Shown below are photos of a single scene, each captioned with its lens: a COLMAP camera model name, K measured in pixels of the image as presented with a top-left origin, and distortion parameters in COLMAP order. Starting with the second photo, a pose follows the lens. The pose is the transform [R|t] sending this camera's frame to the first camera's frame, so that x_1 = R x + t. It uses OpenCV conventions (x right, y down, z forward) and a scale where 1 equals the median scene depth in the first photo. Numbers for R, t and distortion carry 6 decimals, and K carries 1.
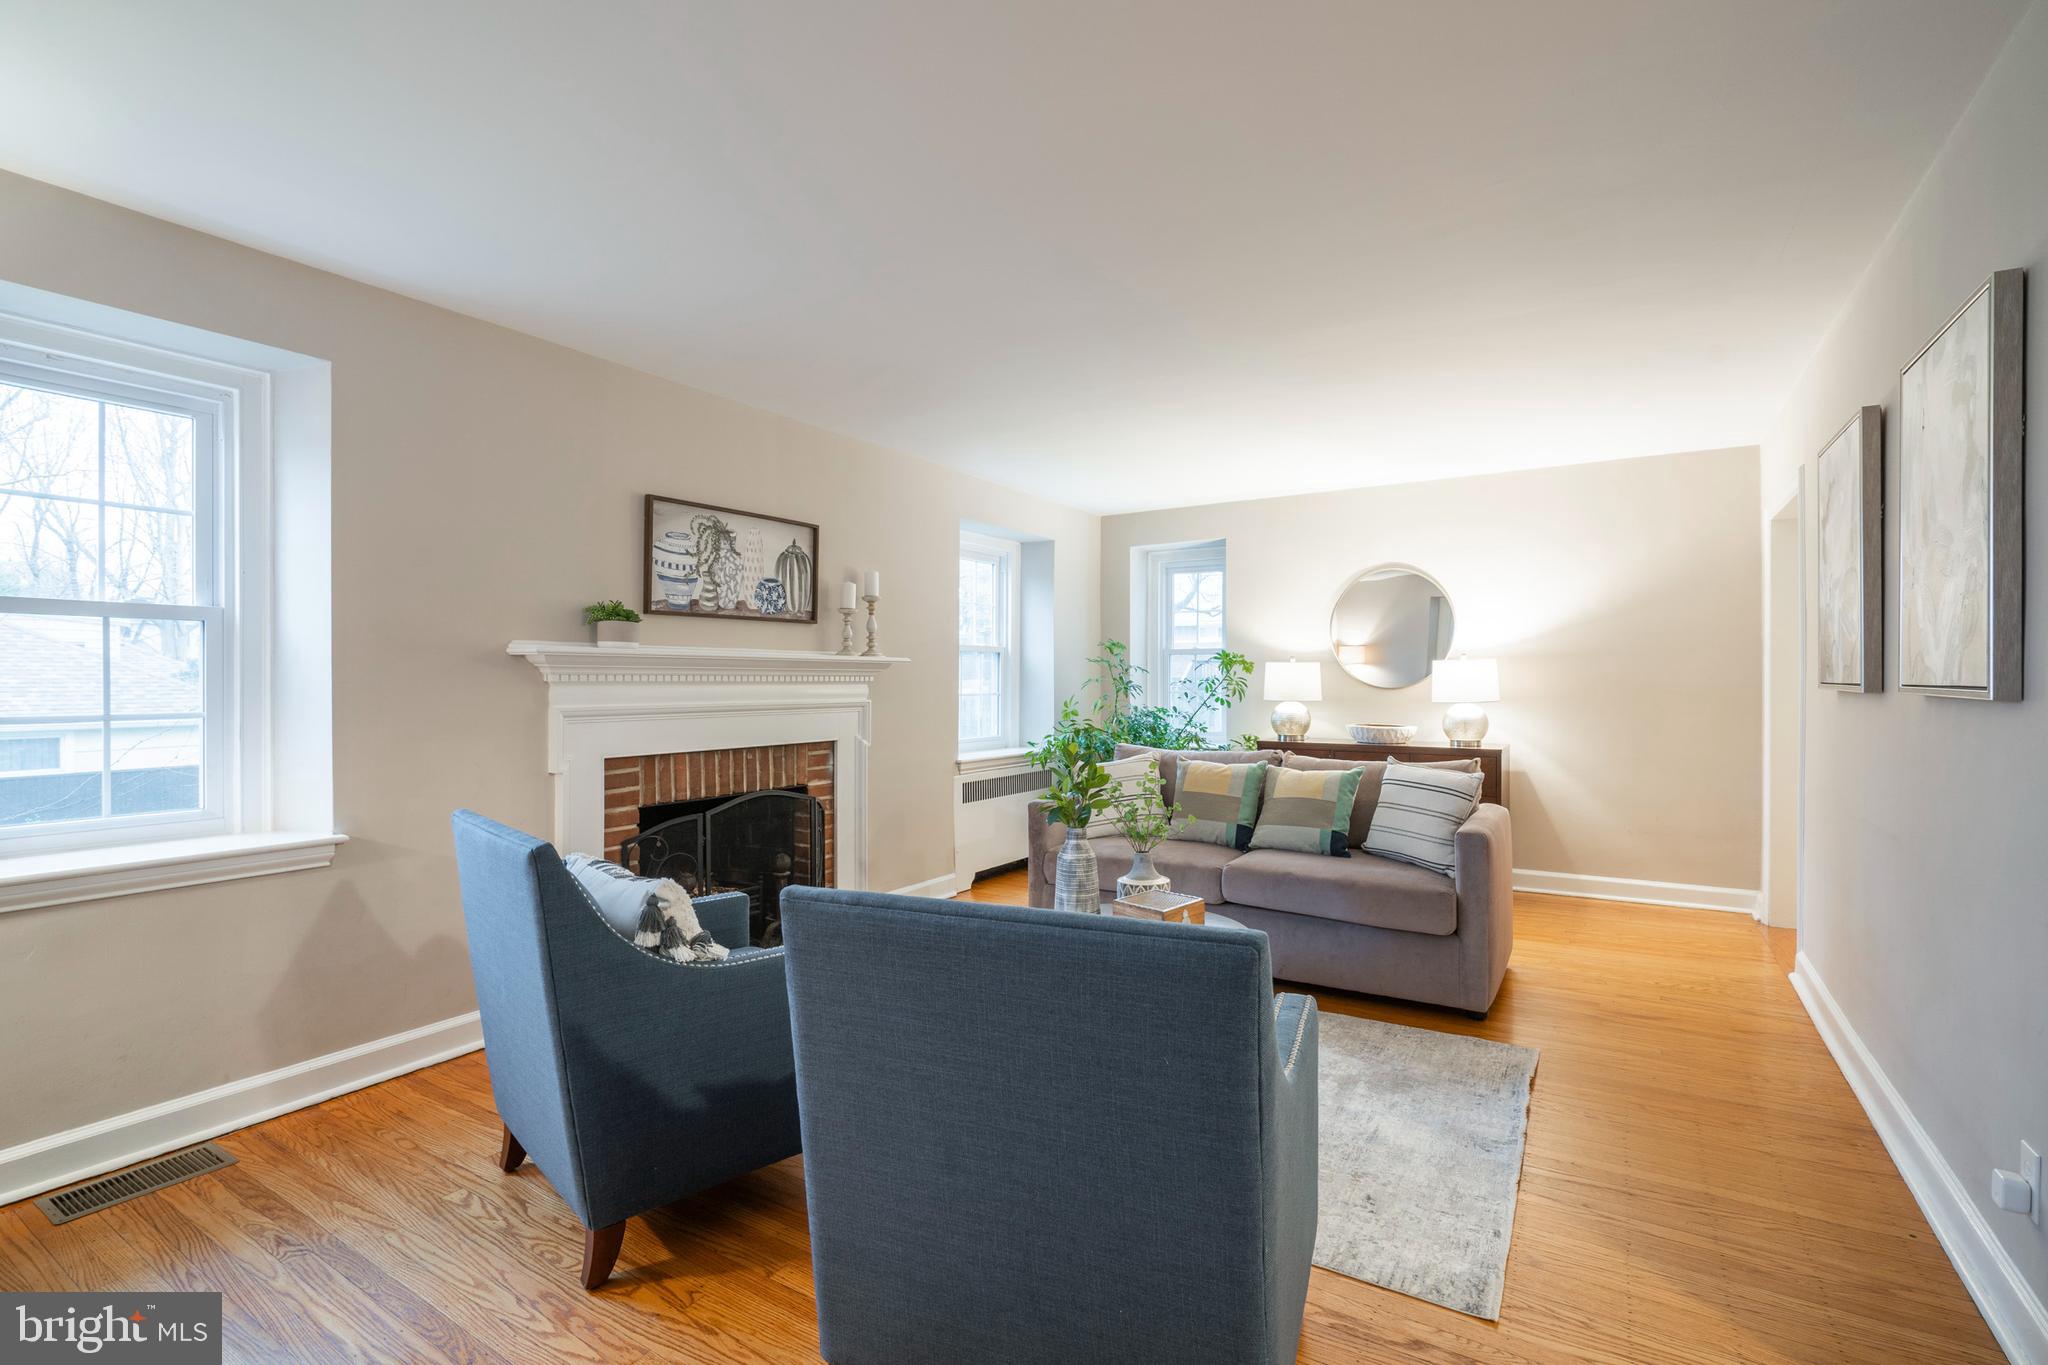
lens RADIAL K [[945.7, 0, 1037.8], [0, 945.7, 681.0], [0, 0, 1]] dist [-0.009620, 0.002941]
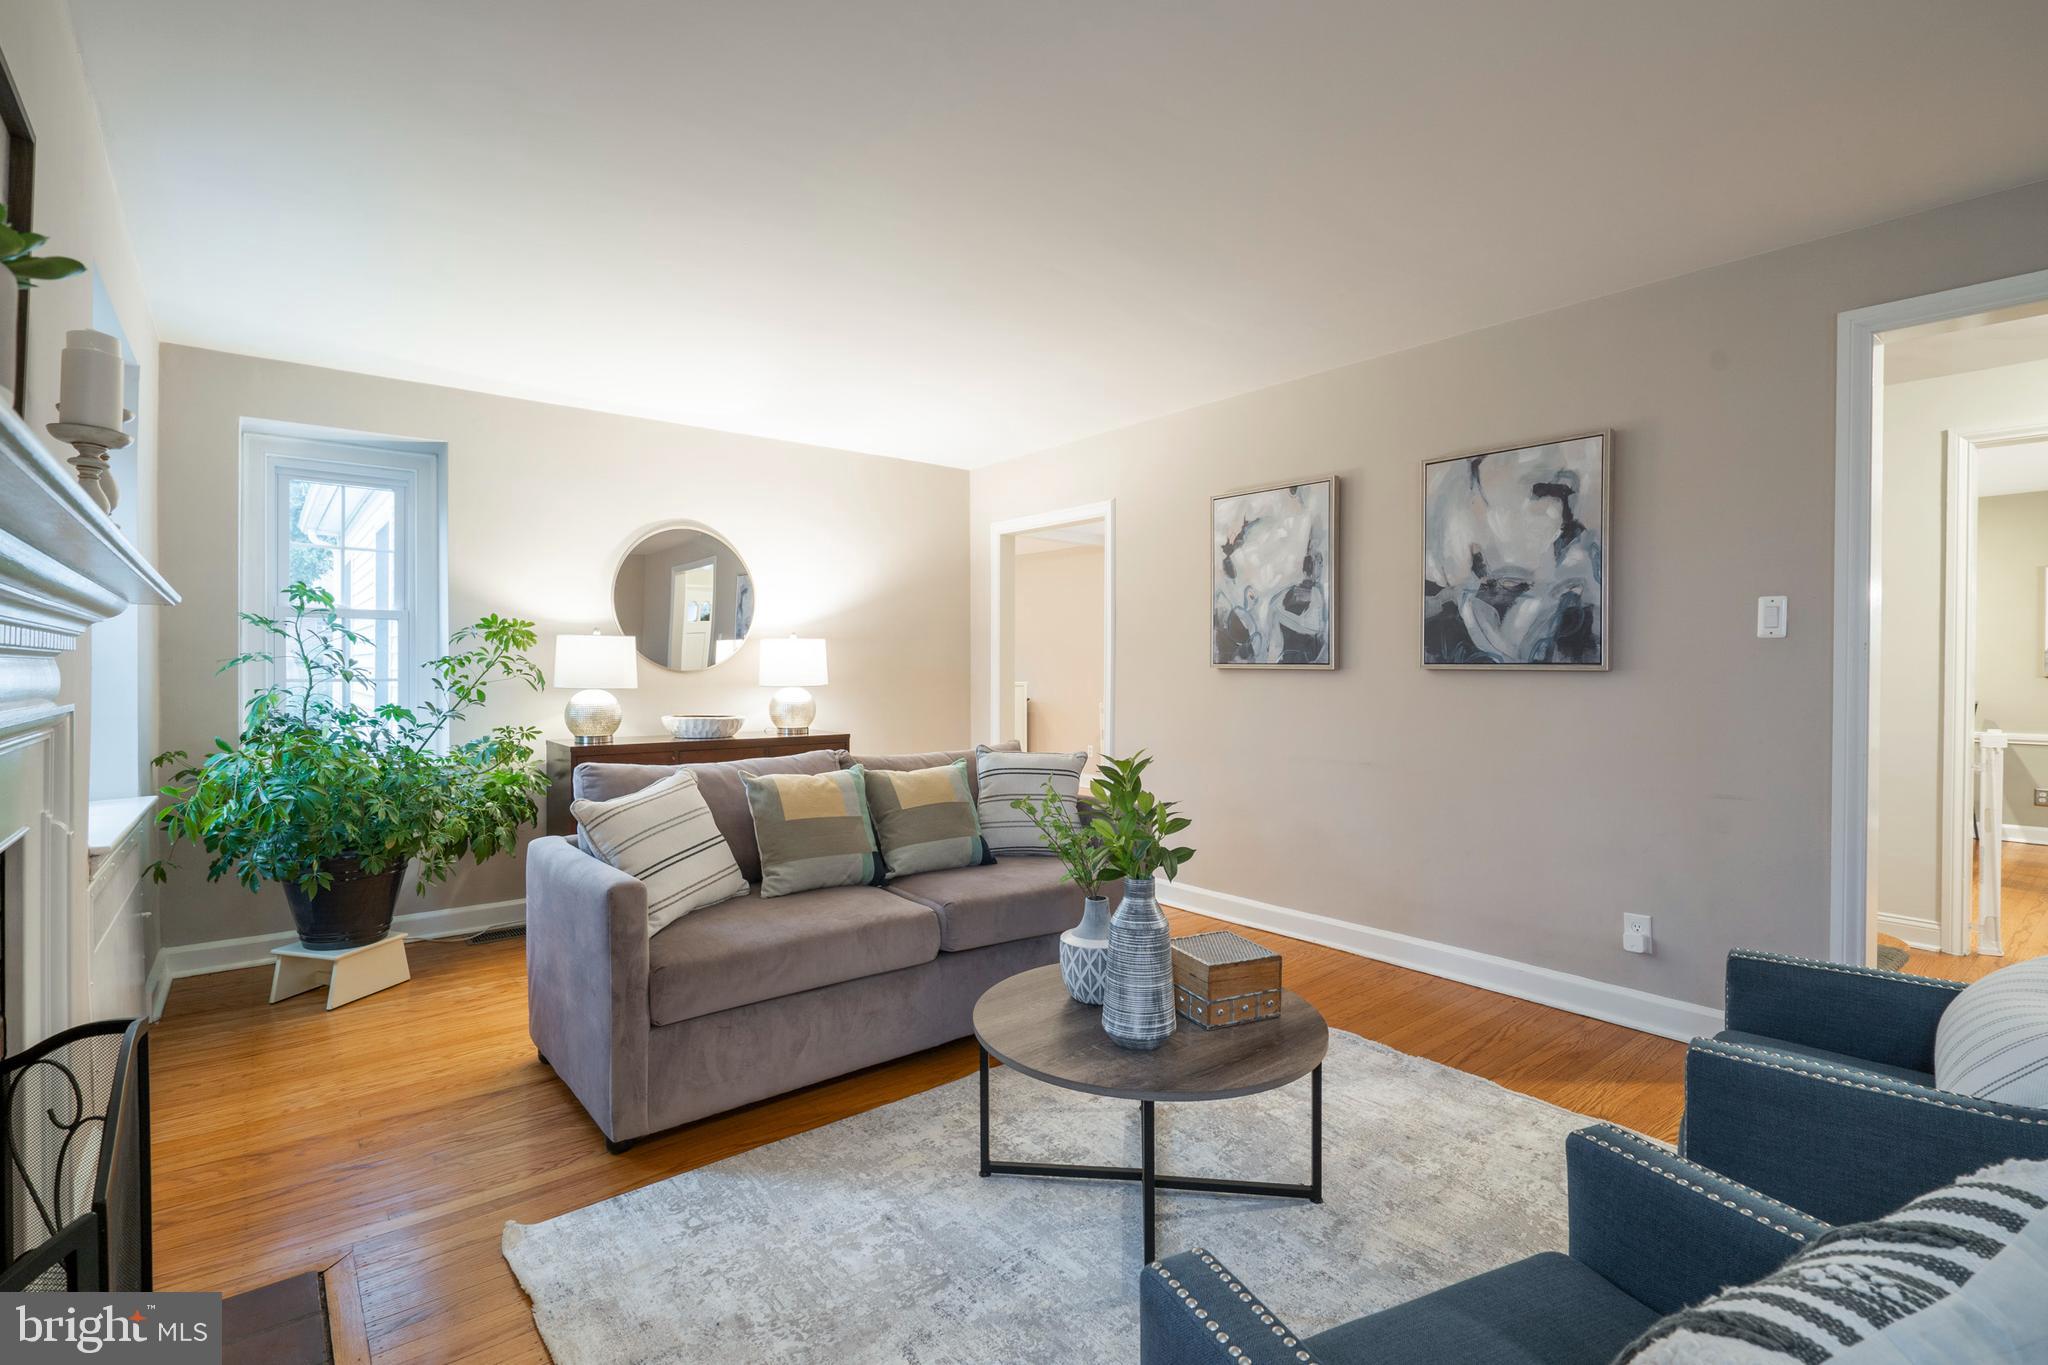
lens RADIAL K [[945.7, 0, 1040.5], [0, 945.7, 681.3], [0, 0, 1]] dist [-0.009620, 0.002941]
pose [[0.313973, -0.009479, 0.949385, -0.446627], [-0.001908, 0.999942, 0.010615, 0.011417], [-0.949430, -0.005144, 0.313937, 0.656843]]
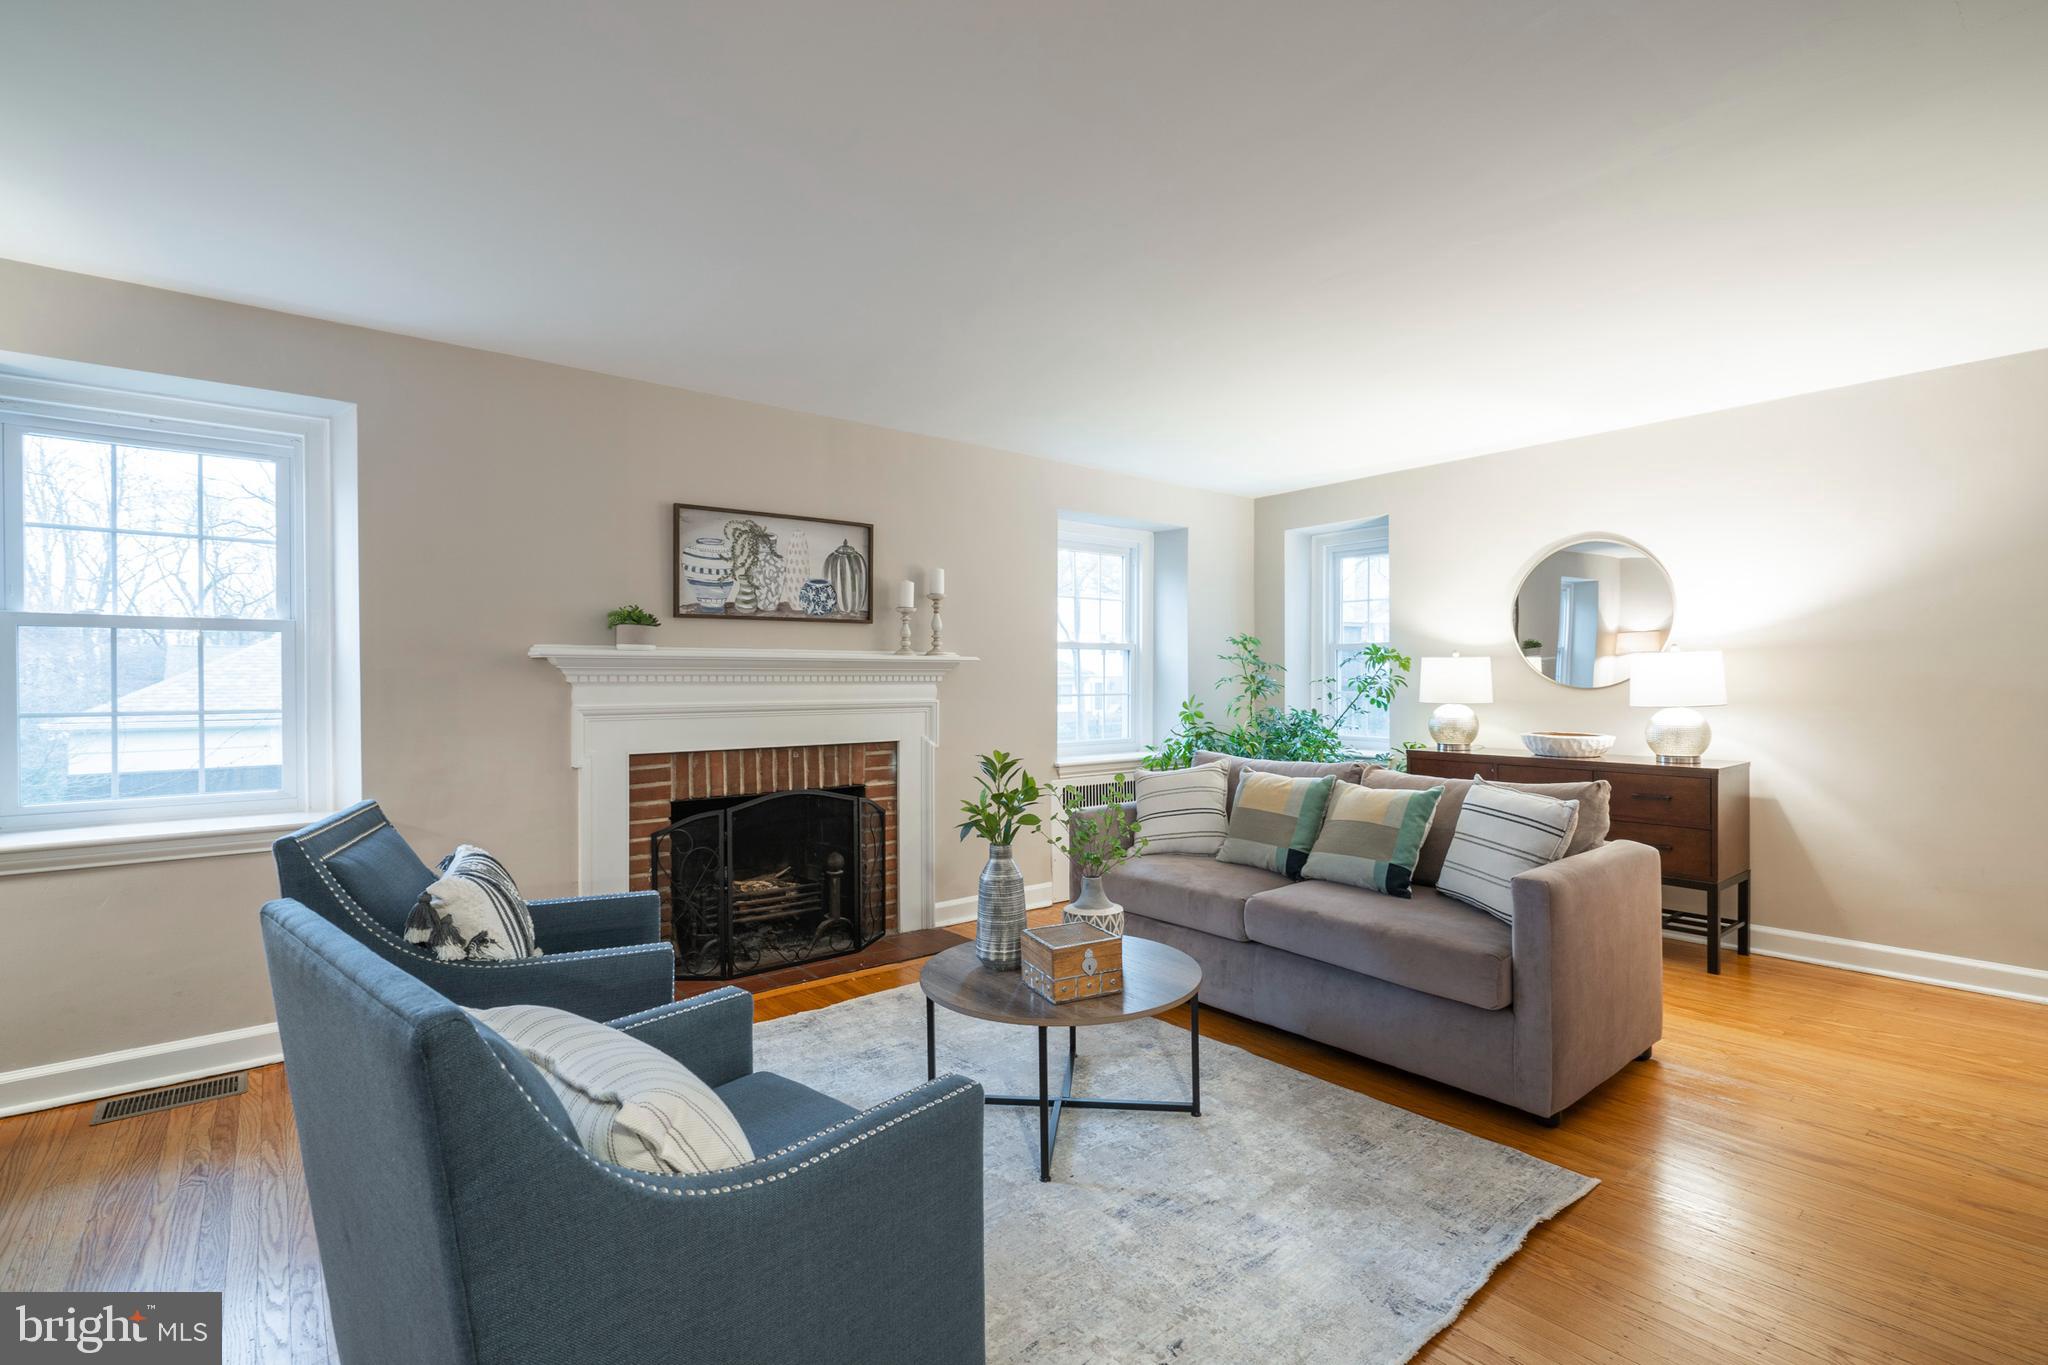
lens RADIAL K [[945.7, 0, 1033.5], [0, 945.7, 680.8], [0, 0, 1]] dist [-0.009620, 0.002941]
pose [[0.945671, -0.001806, -0.325119, 0.273808], [0.002136, 0.999998, 0.000656, -0.000452], [0.325117, -0.001315, 0.945673, 0.125639]]
